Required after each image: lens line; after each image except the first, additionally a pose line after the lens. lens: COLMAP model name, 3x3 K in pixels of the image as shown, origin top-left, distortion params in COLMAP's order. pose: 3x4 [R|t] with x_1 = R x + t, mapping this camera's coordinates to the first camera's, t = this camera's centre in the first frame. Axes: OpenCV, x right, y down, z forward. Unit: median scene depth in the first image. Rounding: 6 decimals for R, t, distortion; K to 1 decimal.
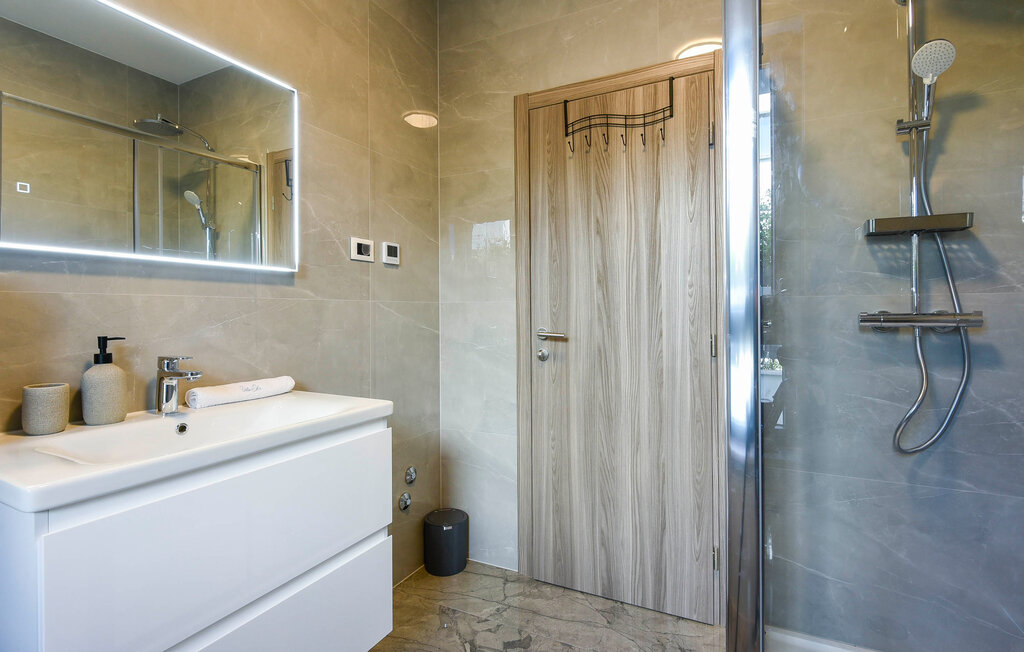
lens RADIAL K [[486.0, 0, 513.3], [0, 486.0, 319.9], [0, 0, 1]] dist [-0.002624, -0.000188]
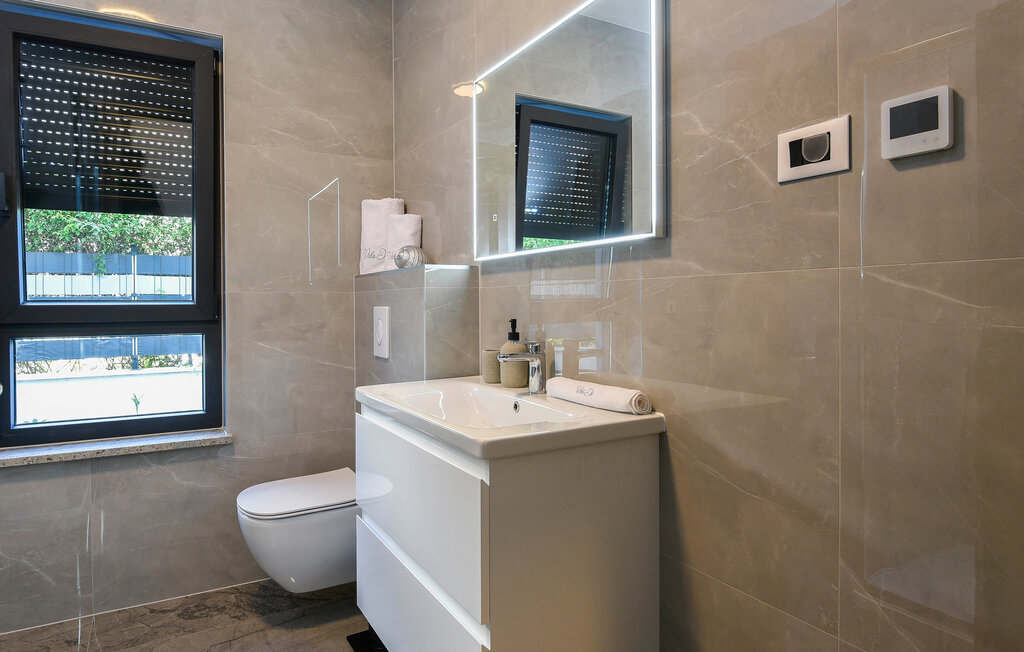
lens RADIAL K [[611.2, 0, 511.1], [0, 611.2, 319.4], [0, 0, 1]] dist [-0.002557, -0.000469]
pose [[-0.538875, 0.028763, -0.841895, 0.325078], [-0.004008, 0.999318, 0.036706, -0.015377], [0.842376, 0.023154, -0.538392, 1.186869]]
